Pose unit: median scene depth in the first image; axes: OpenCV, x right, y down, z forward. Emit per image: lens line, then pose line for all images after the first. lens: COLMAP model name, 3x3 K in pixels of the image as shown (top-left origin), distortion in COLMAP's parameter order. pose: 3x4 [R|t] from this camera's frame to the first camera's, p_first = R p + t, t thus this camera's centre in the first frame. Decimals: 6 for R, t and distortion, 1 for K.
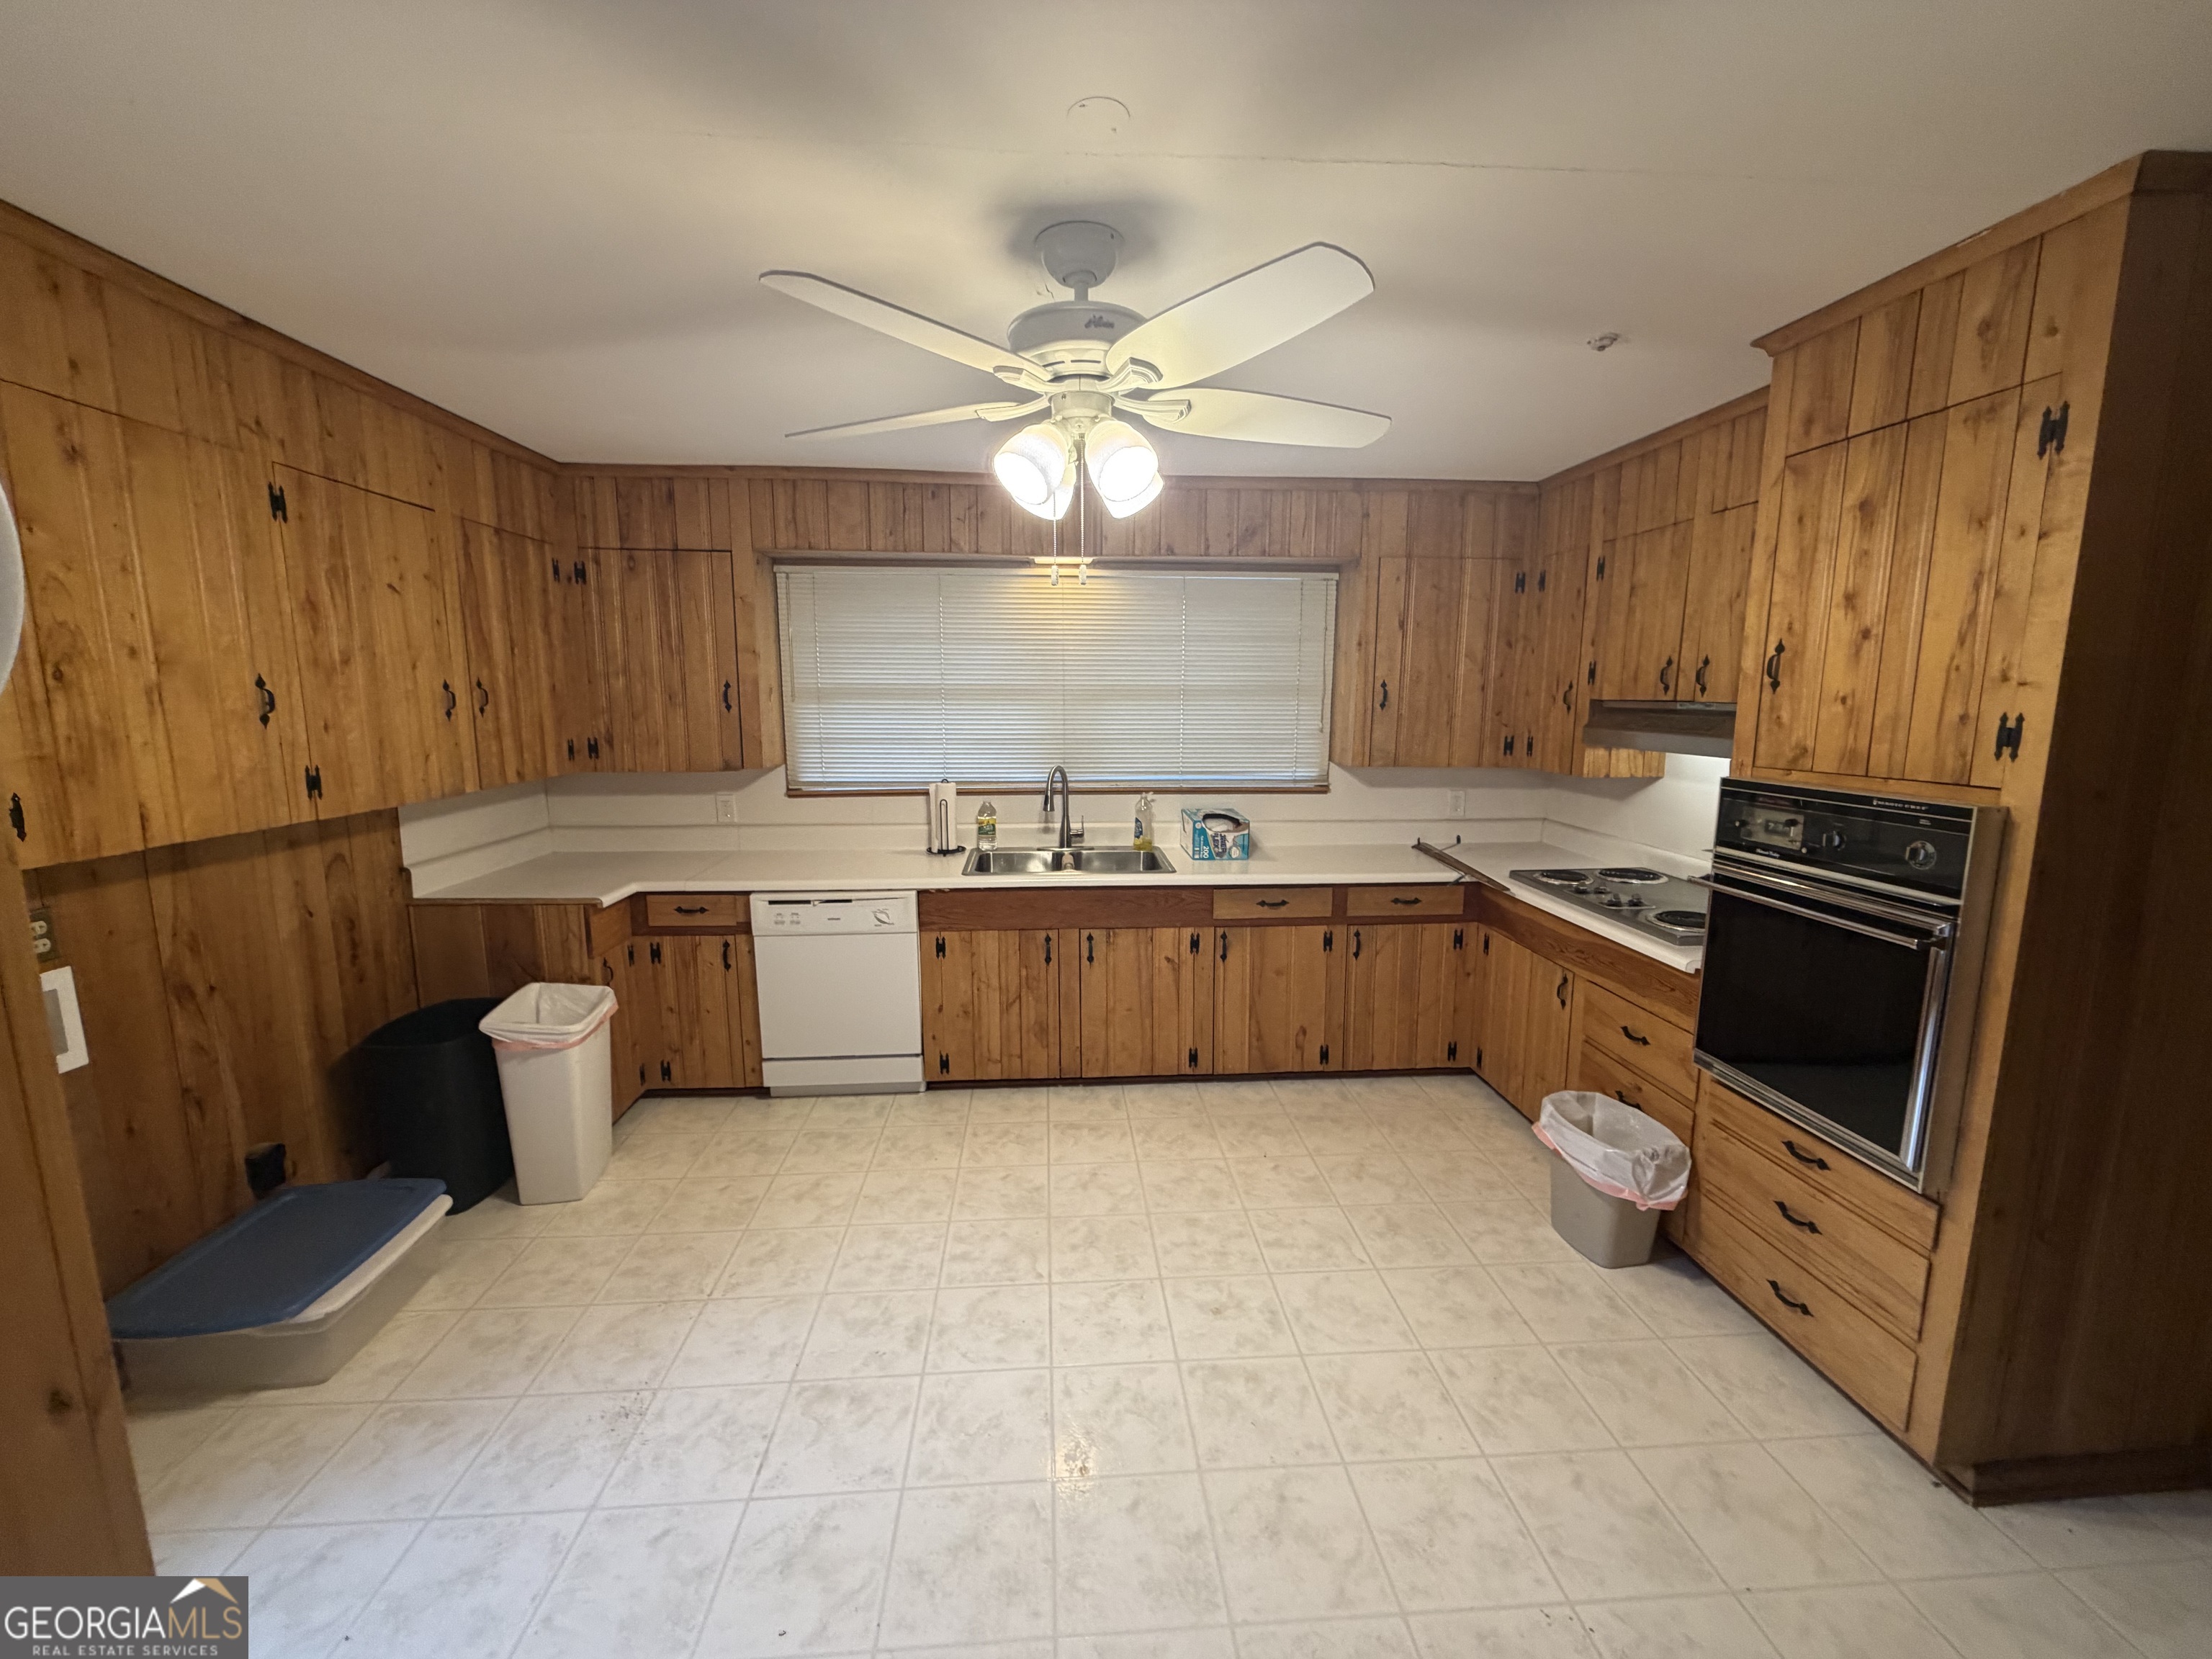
lens RADIAL K [[882.4, 0, 1106.0], [0, 882.4, 829.5], [0, 0, 1]] dist [-0.000419, 0.000422]
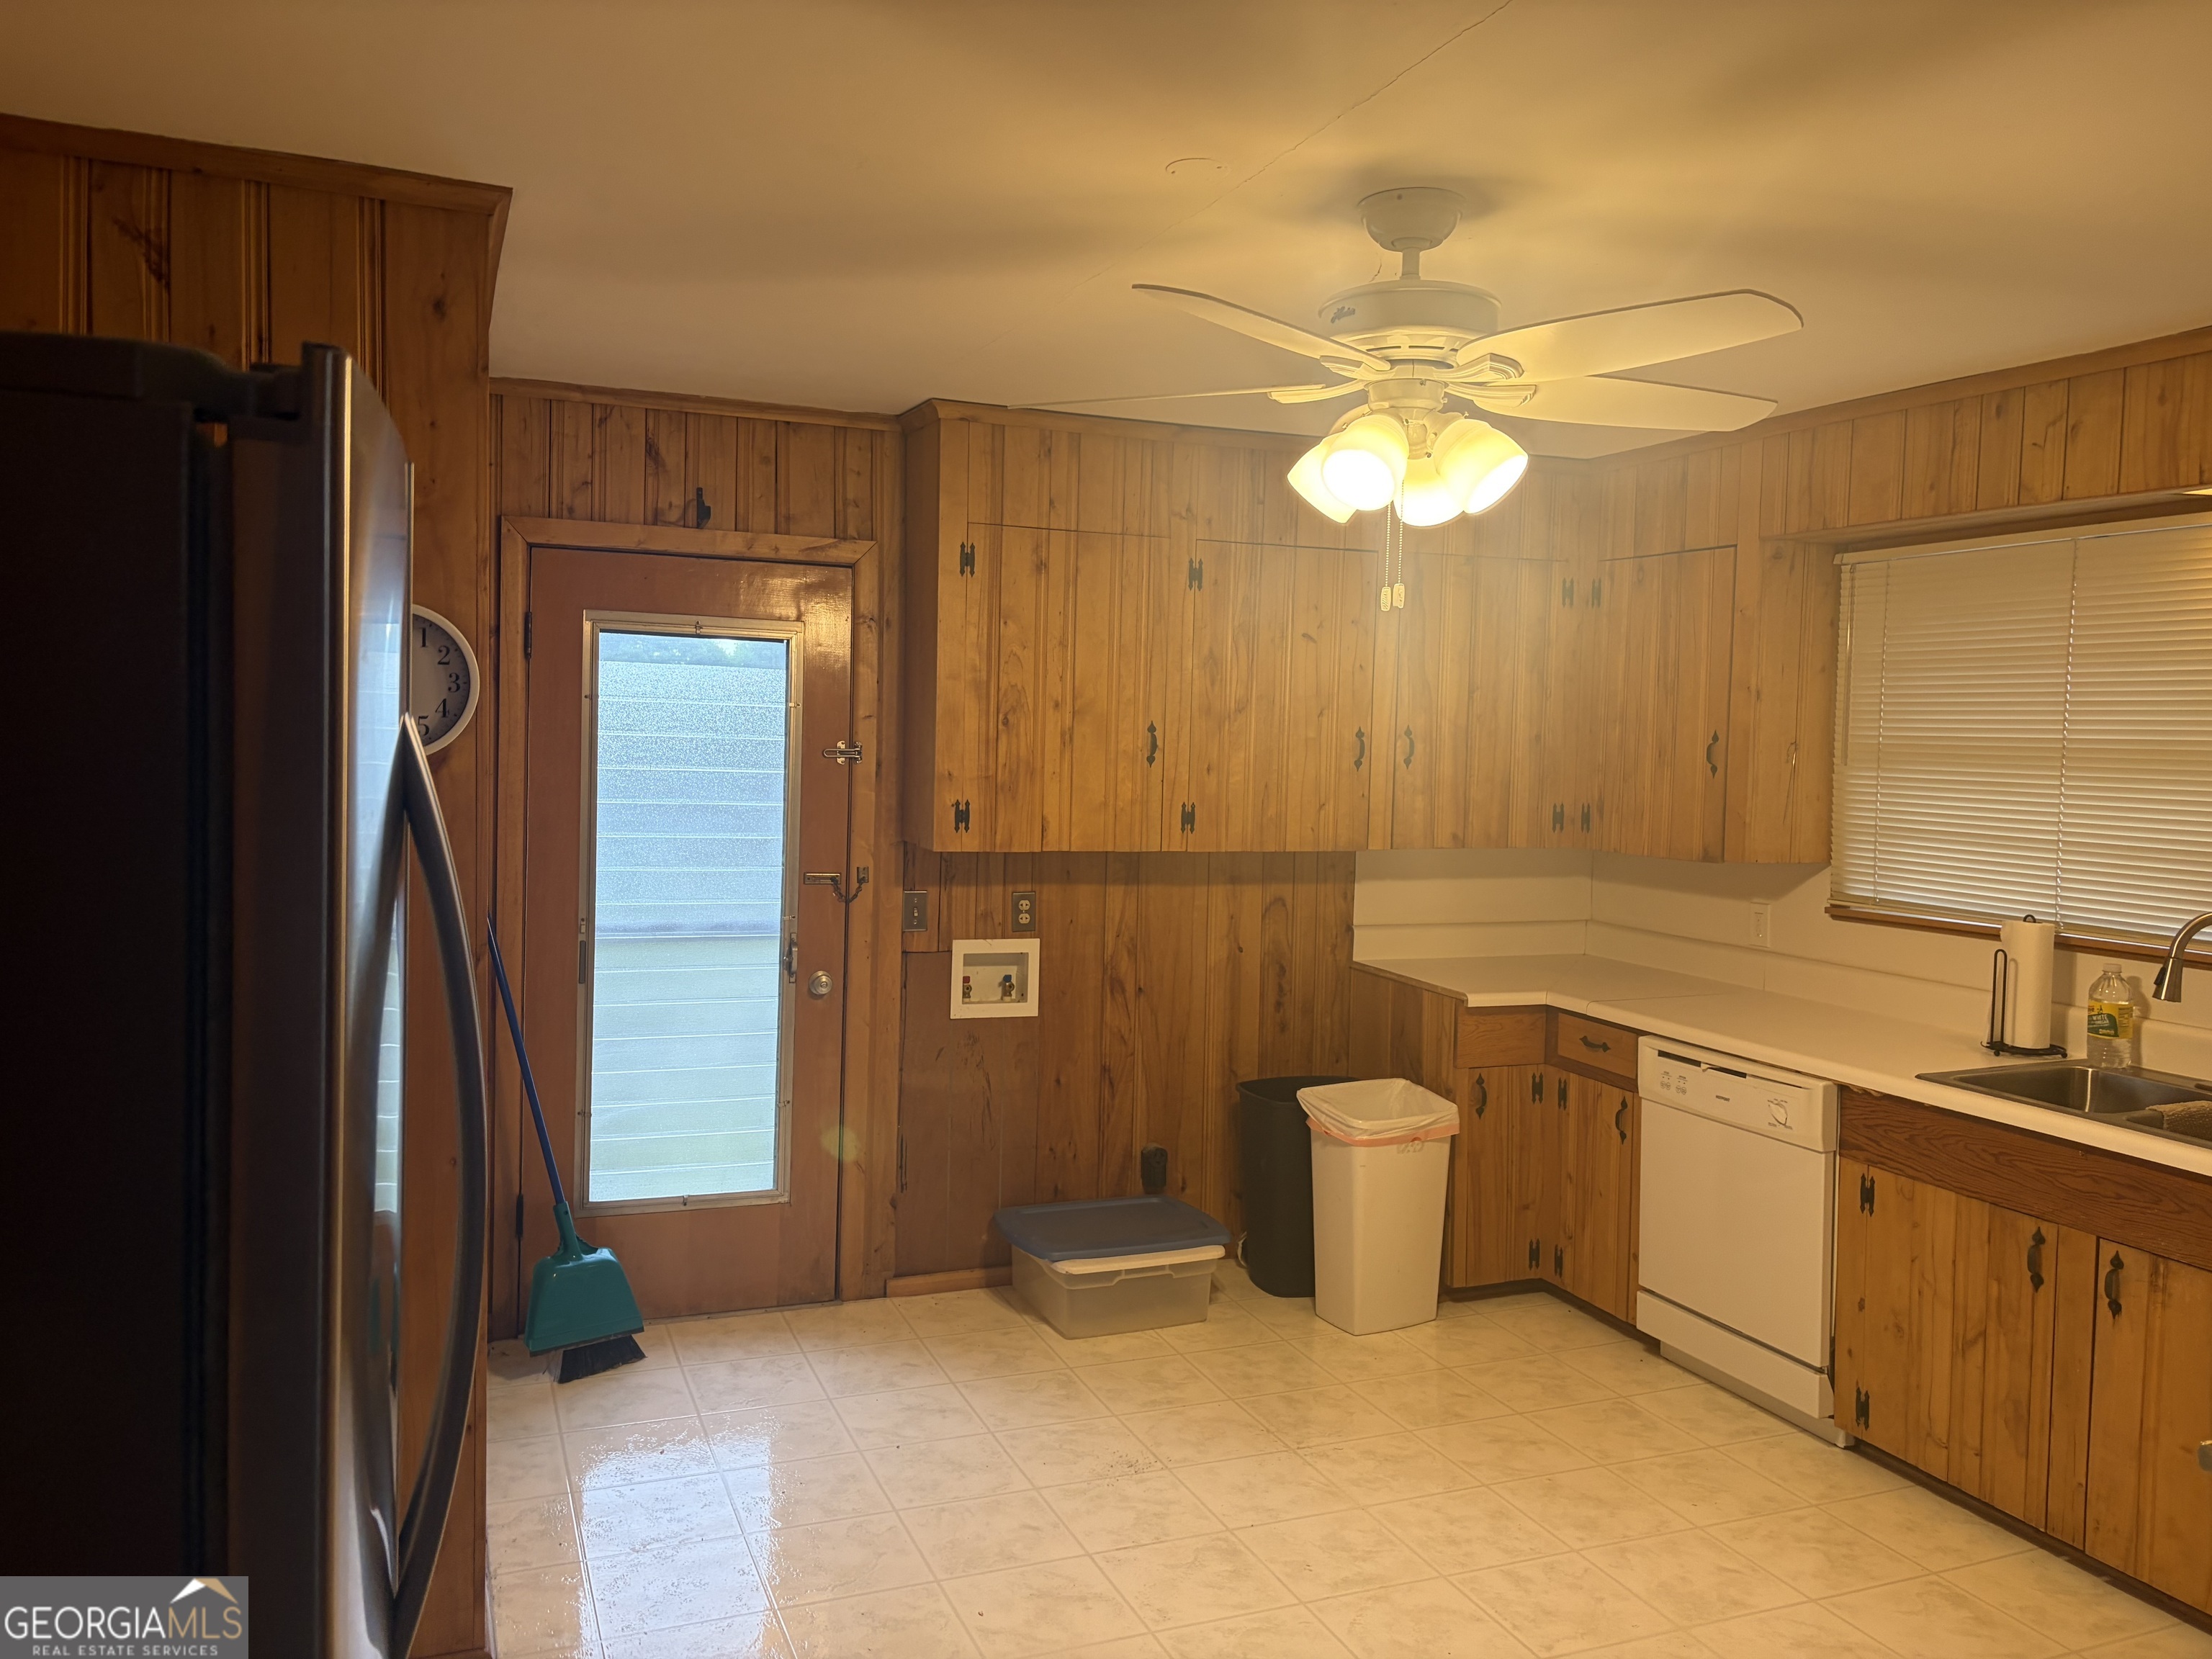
lens RADIAL K [[1666.3, 0, 1106.0], [0, 1666.3, 829.5], [0, 0, 1]] dist [0.150048, -0.187322]
pose [[0.319723, 0.063228, -0.945399, 0.809361], [-0.168599, 0.985645, 0.008901, -0.030546], [0.932390, 0.156547, 0.325793, 0.170619]]
